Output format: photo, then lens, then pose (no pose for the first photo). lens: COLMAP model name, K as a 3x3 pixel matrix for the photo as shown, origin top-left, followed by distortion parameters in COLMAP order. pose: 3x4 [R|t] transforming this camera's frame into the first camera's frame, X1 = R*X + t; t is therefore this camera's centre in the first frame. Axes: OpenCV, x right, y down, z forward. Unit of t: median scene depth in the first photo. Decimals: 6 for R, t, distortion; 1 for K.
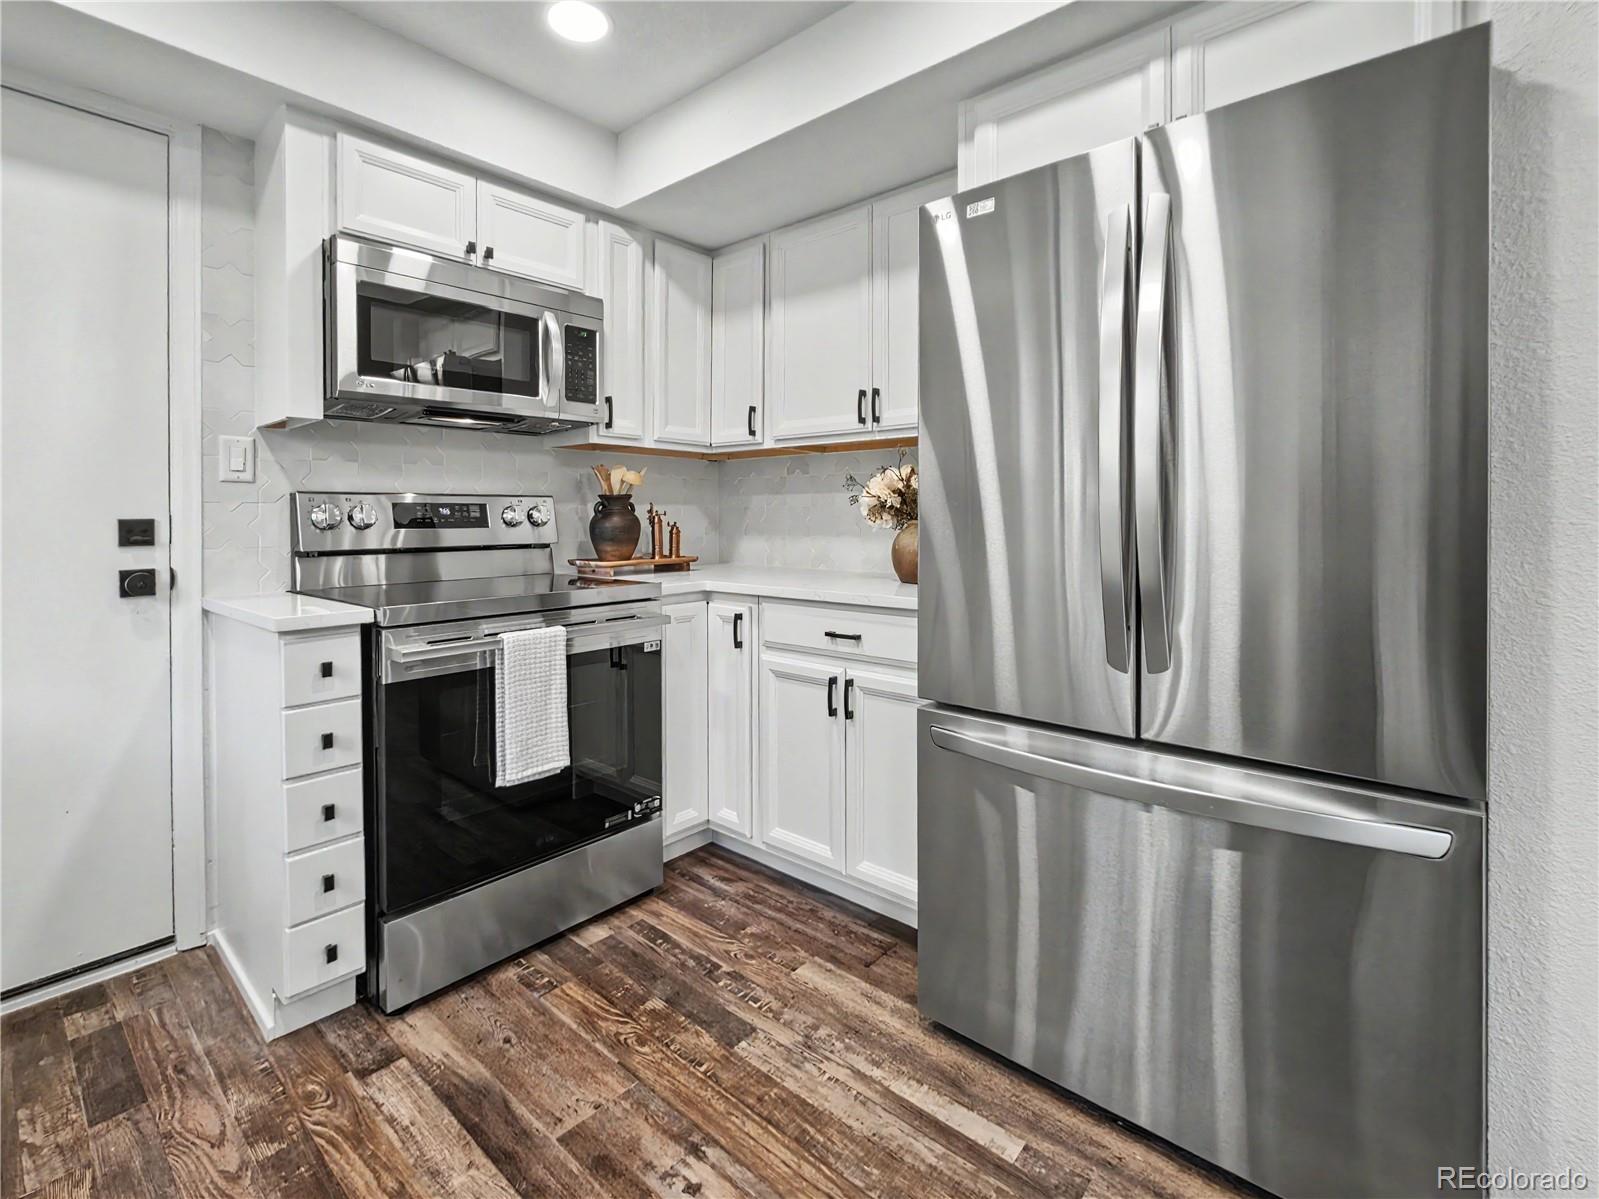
lens RADIAL K [[737.0, 0, 802.3], [0, 737.0, 519.7], [0, 0, 1]] dist [-0.003545, 0.000225]
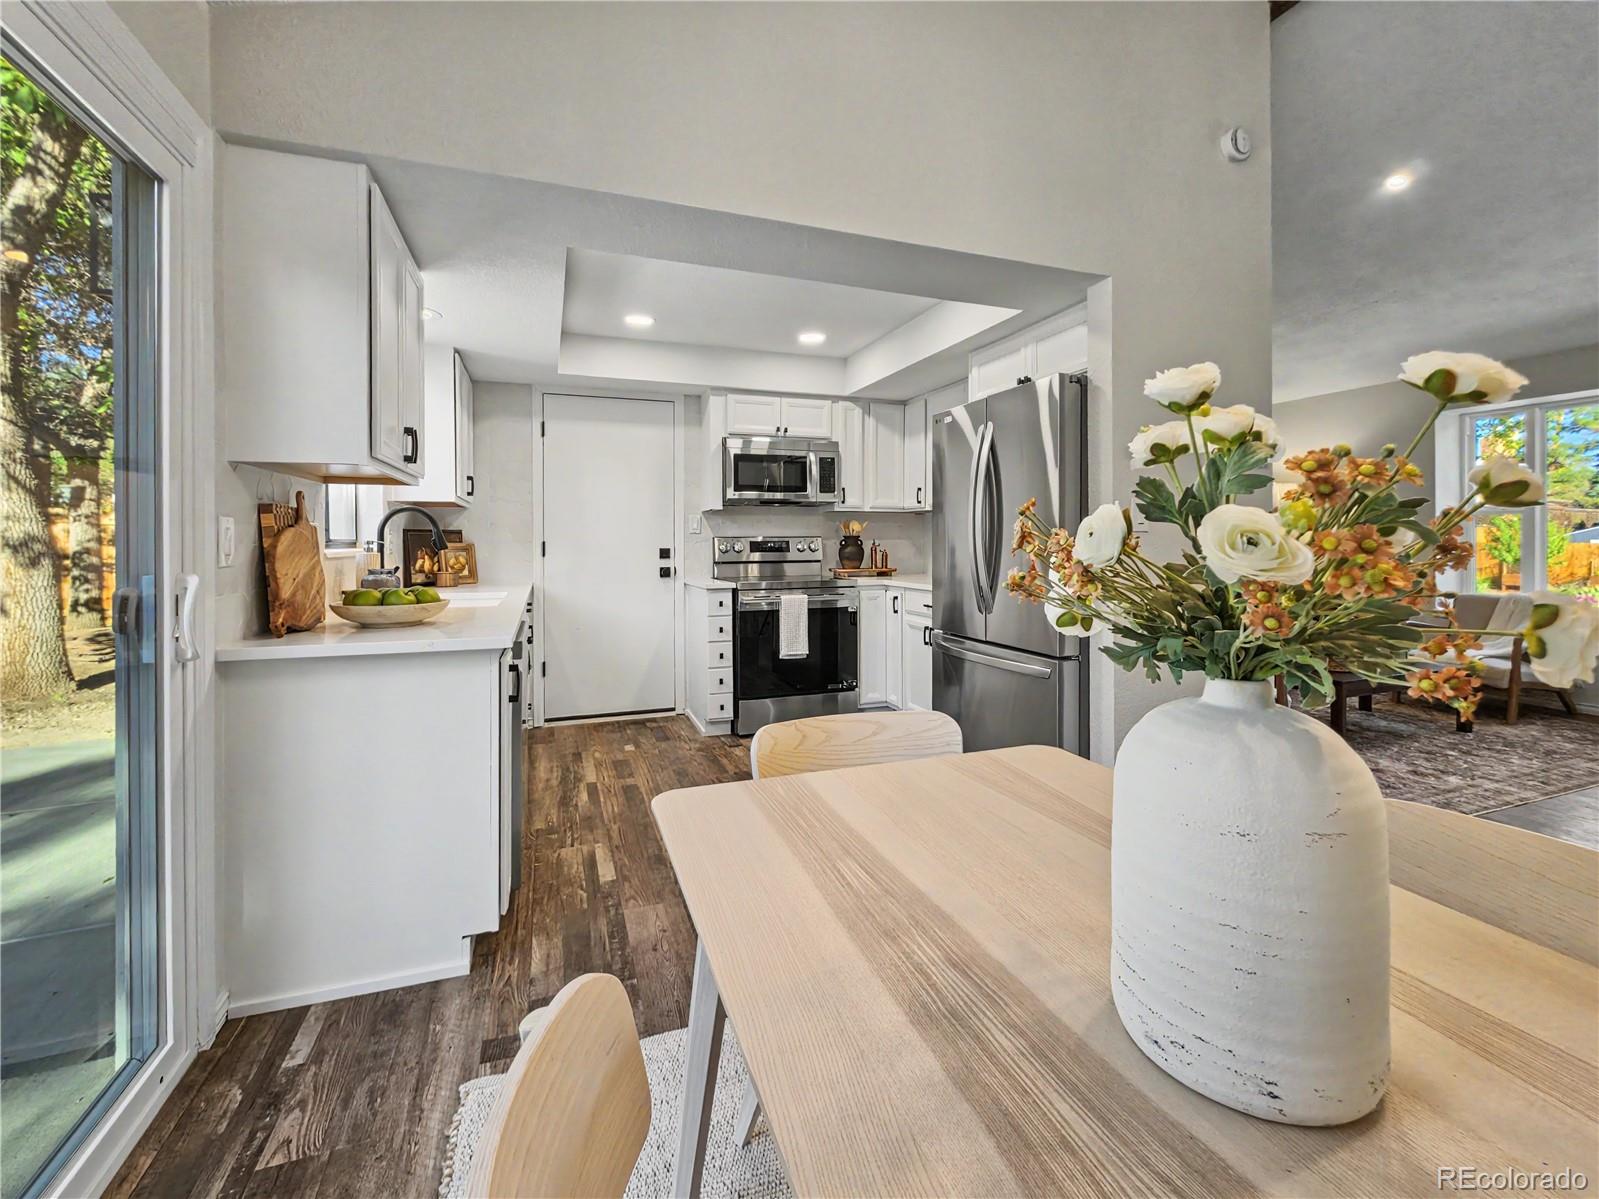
lens RADIAL K [[689.7, 0, 801.1], [0, 689.7, 543.5], [0, 0, 1]] dist [-0.003071, -0.000219]
pose [[0.874695, 0.002174, -0.484669, 0.724139], [-0.002125, 0.999998, 0.000652, -0.020290], [0.484670, 0.000460, 0.874697, -0.929420]]
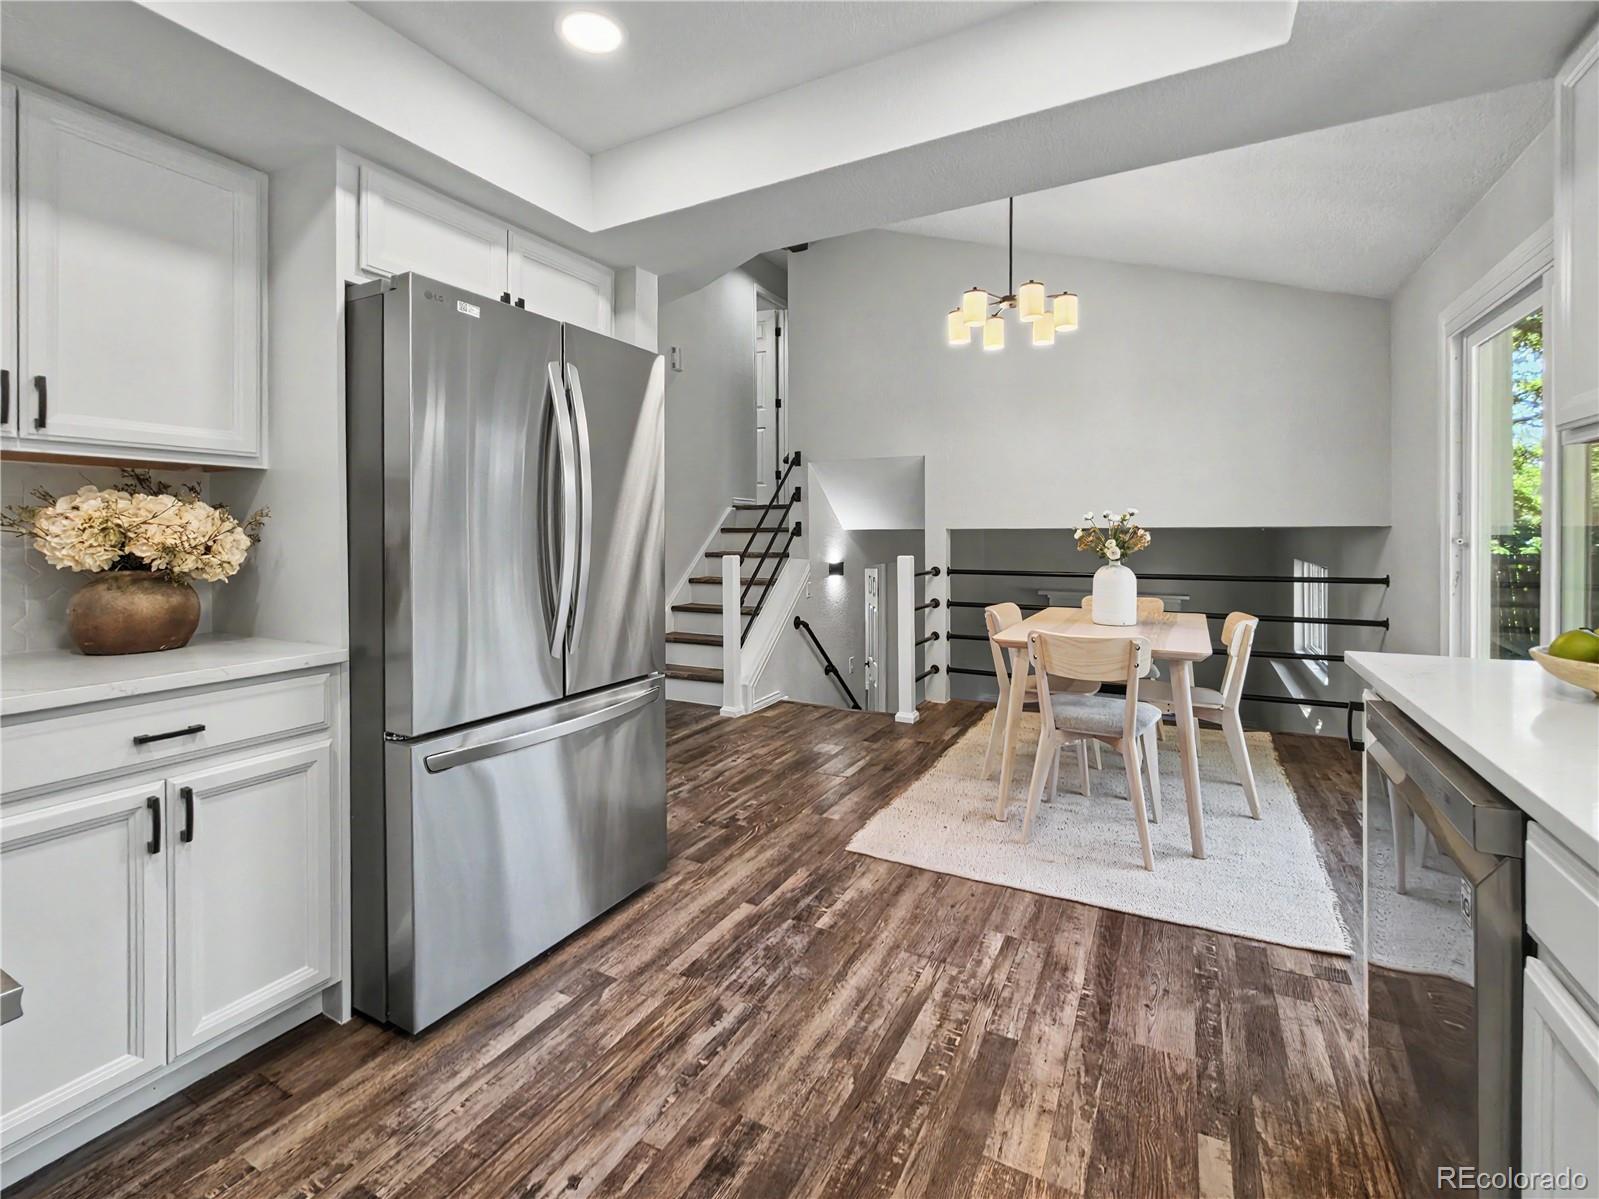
lens RADIAL K [[717.3, 0, 800.2], [0, 717.3, 536.4], [0, 0, 1]] dist [-0.001644, -0.000238]
pose [[-0.220842, -0.001954, 0.975308, -0.832596], [0.008825, 0.999953, 0.004002, -0.038416], [-0.975270, 0.009490, -0.220814, 0.588345]]
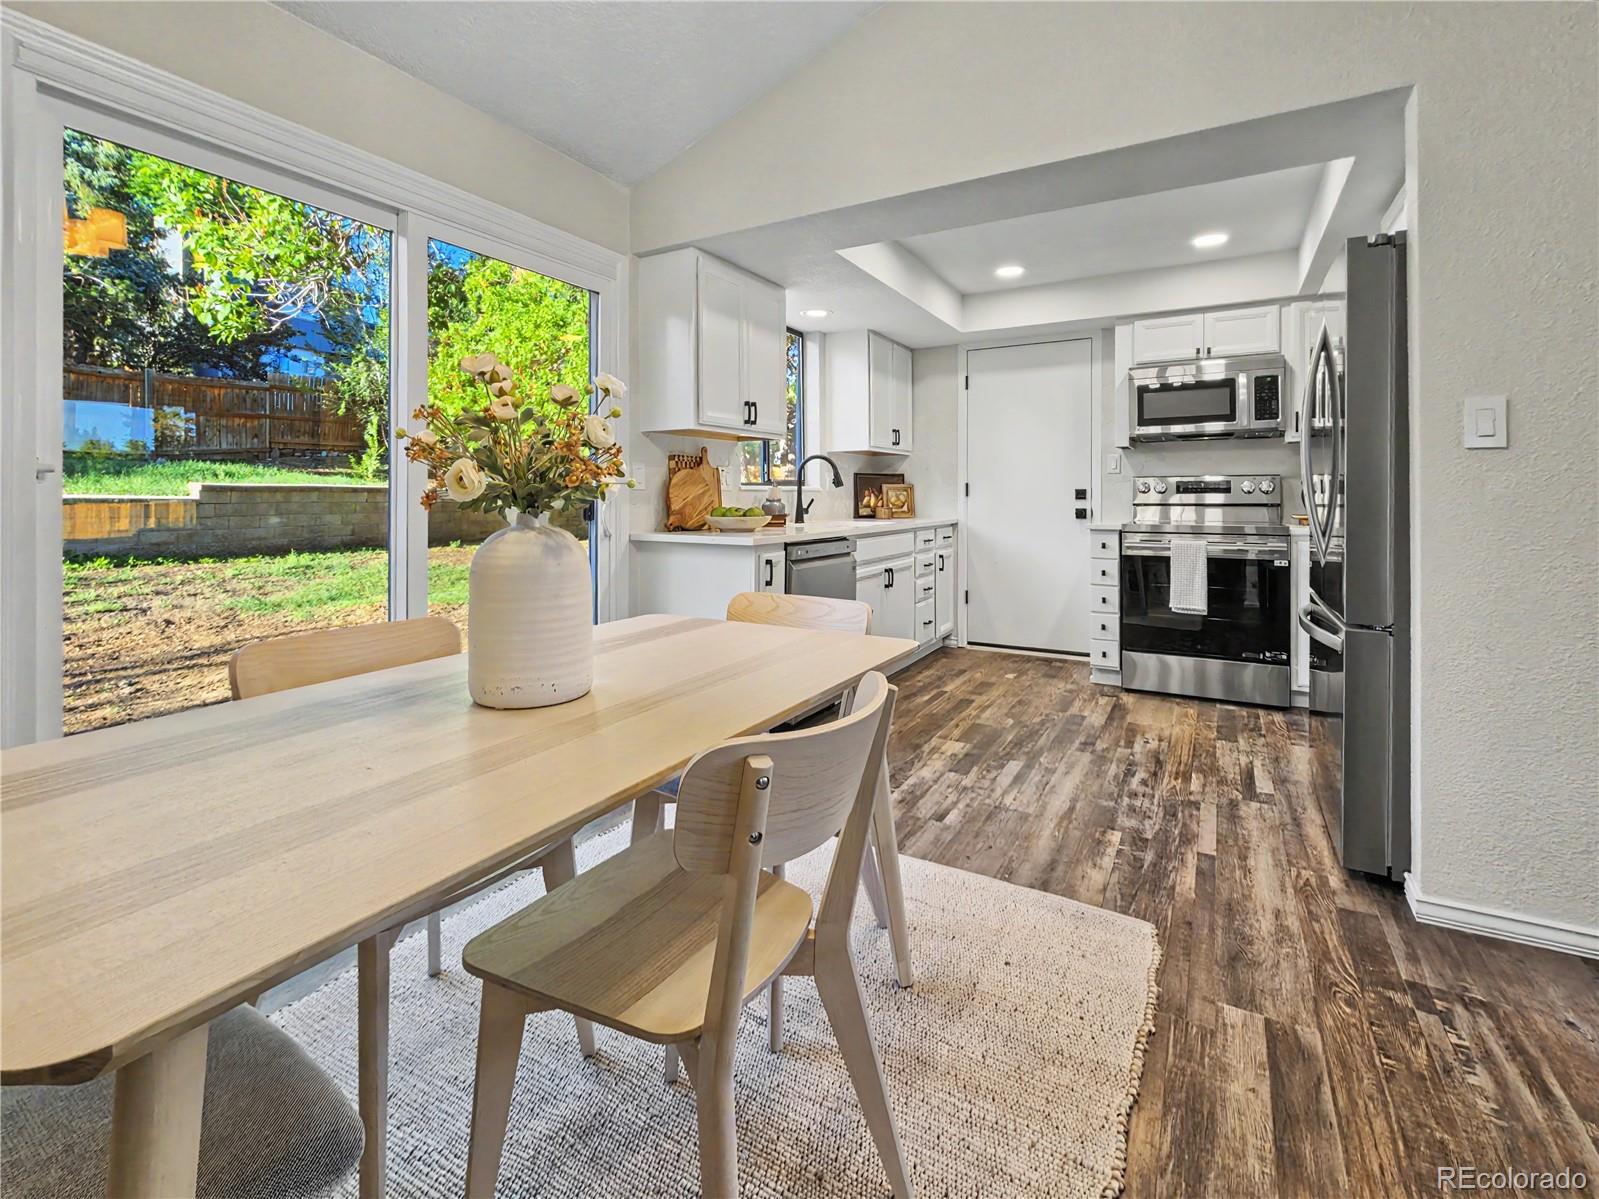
lens RADIAL K [[730.6, 0, 803.6], [0, 730.6, 496.0], [0, 0, 1]] dist [-0.000801, -0.000138]
pose [[0.195718, 0.003903, -0.980652, 1.418671], [-0.004652, 0.999985, 0.003052, 0.020022], [0.980649, 0.003964, 0.195733, -0.468247]]
